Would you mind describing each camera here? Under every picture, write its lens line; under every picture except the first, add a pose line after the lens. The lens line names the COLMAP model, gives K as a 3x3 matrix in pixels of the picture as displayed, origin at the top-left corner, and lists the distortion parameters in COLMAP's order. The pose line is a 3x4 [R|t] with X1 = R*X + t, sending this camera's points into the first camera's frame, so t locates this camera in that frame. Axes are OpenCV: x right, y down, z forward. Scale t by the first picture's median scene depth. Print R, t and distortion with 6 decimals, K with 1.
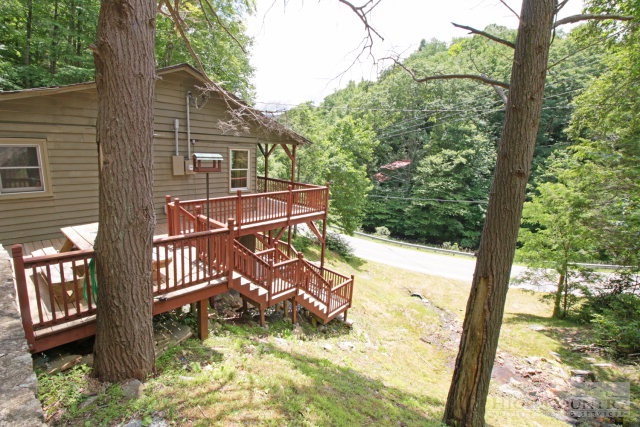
lens RADIAL K [[302.1, 0, 319.4], [0, 302.1, 213.1], [0, 0, 1]] dist [-0.010447, -0.000396]
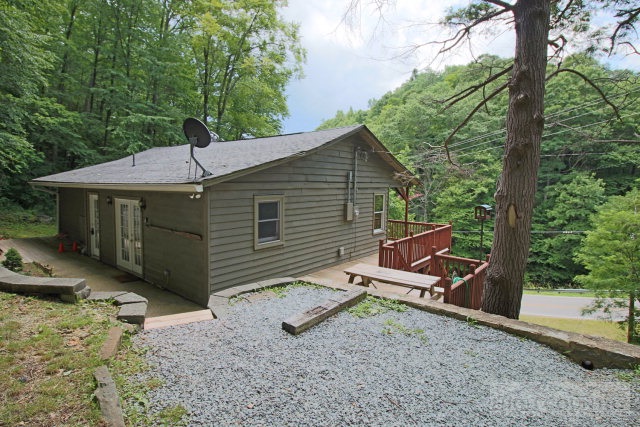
lens RADIAL K [[330.4, 0, 319.6], [0, 330.4, 213.0], [0, 0, 1]] dist [-0.010791, -0.003955]
pose [[0.998476, -0.037897, 0.040118, -0.101277], [0.042175, 0.992834, -0.111816, -0.003529], [-0.035593, 0.113338, 0.992919, -0.032879]]
